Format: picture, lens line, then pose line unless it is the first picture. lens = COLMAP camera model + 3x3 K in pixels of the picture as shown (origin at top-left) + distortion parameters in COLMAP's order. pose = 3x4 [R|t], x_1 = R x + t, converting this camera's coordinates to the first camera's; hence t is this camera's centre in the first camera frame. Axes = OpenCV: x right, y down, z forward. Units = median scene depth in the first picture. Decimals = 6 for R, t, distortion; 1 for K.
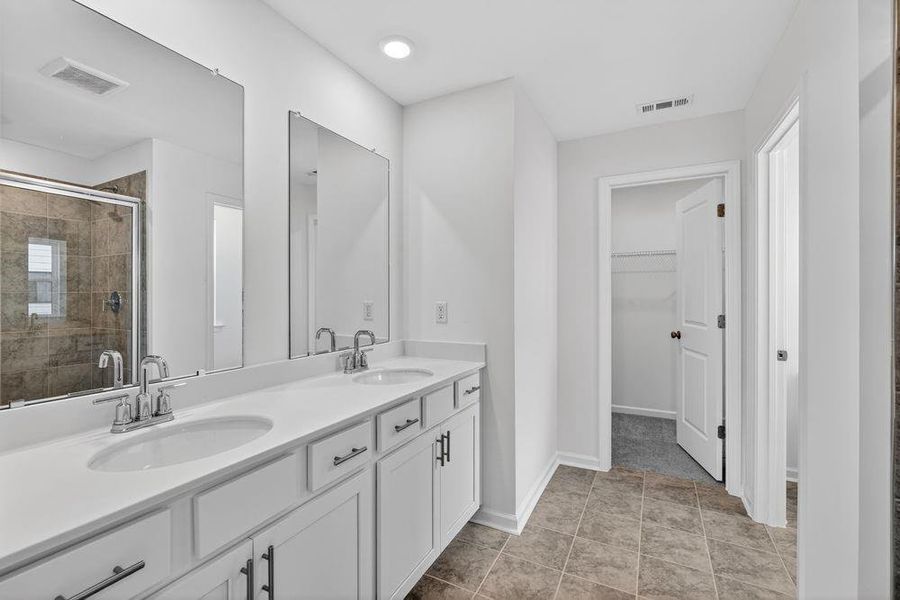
lens RADIAL K [[395.7, 0, 449.2], [0, 395.7, 296.5], [0, 0, 1]] dist [-0.018546, 0.006939]
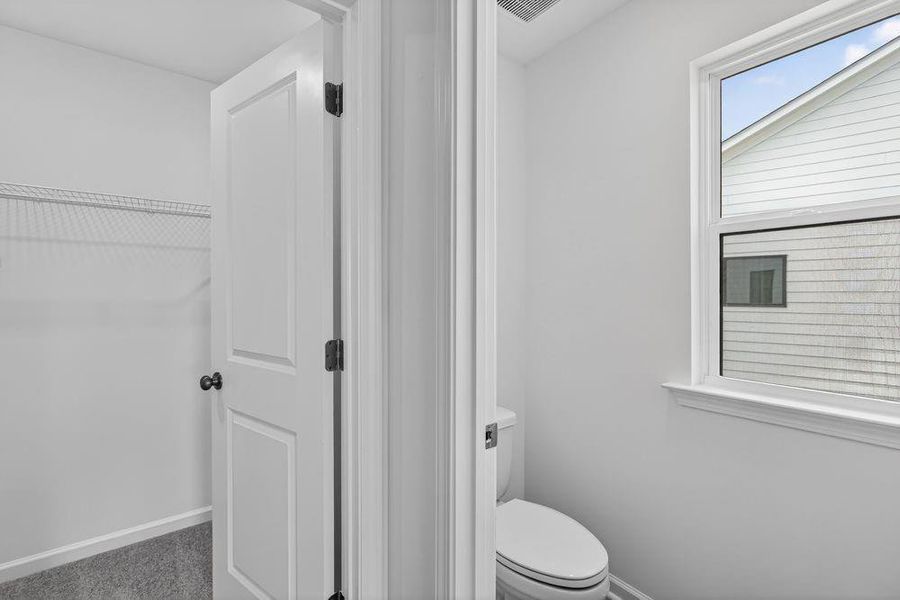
lens RADIAL K [[395.7, 0, 449.2], [0, 395.7, 296.5], [0, 0, 1]] dist [-0.018546, 0.006939]
pose [[0.430543, 0.004223, 0.902560, 0.280584], [-0.001541, 0.999991, -0.003944, -0.000521], [-0.902569, 0.000308, 0.430546, 0.551413]]
